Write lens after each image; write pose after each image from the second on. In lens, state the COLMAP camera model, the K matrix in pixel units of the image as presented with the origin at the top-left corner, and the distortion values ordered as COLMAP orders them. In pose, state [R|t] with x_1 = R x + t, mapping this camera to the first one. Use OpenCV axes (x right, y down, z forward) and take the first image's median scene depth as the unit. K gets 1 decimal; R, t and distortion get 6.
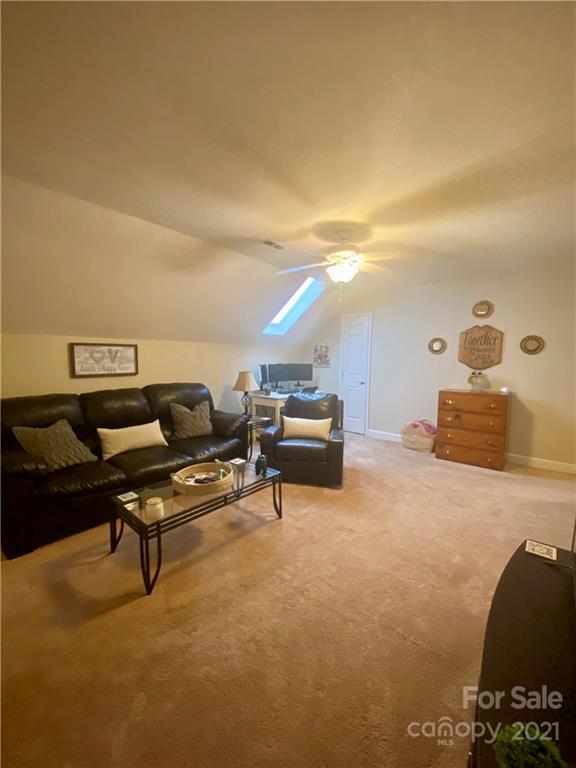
lens RADIAL K [[288.2, 0, 289.5], [0, 288.2, 377.4], [0, 0, 1]] dist [-0.000921, -0.000040]
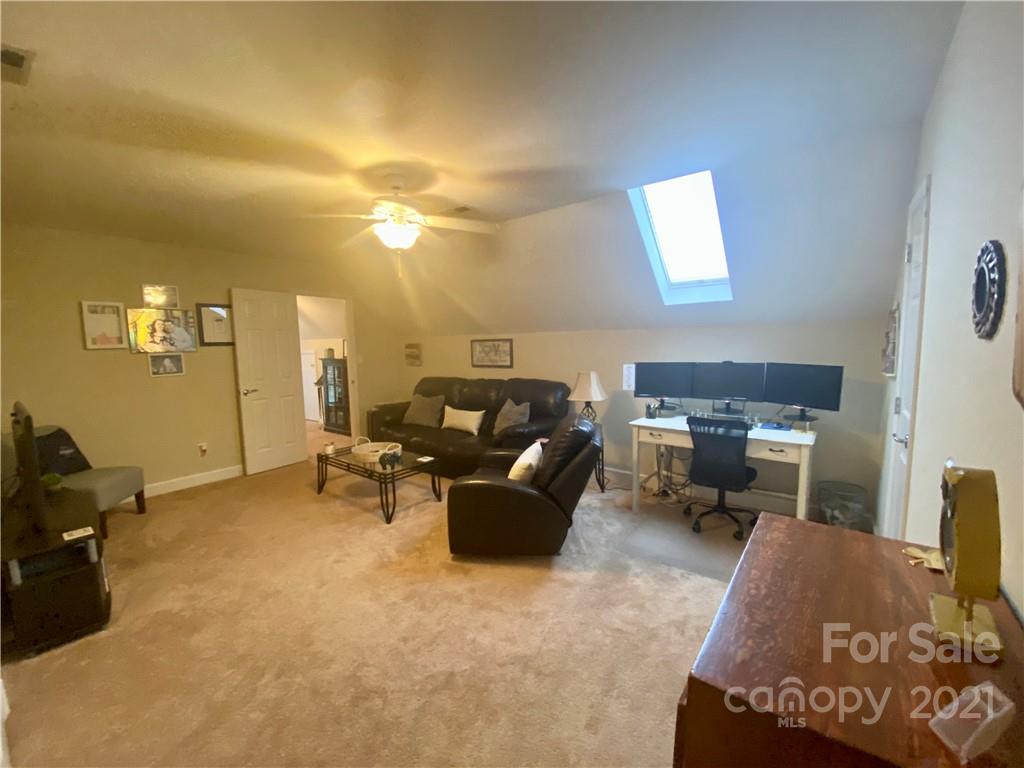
lens RADIAL K [[384.2, 0, 512.0], [0, 384.2, 384.0], [0, 0, 1]] dist [-0.000921, -0.000040]
pose [[0.059644, 0.093909, -0.993793, 0.866724], [-0.048700, 0.994653, 0.091068, -0.077341], [0.997031, 0.042966, 0.063899, 0.927486]]
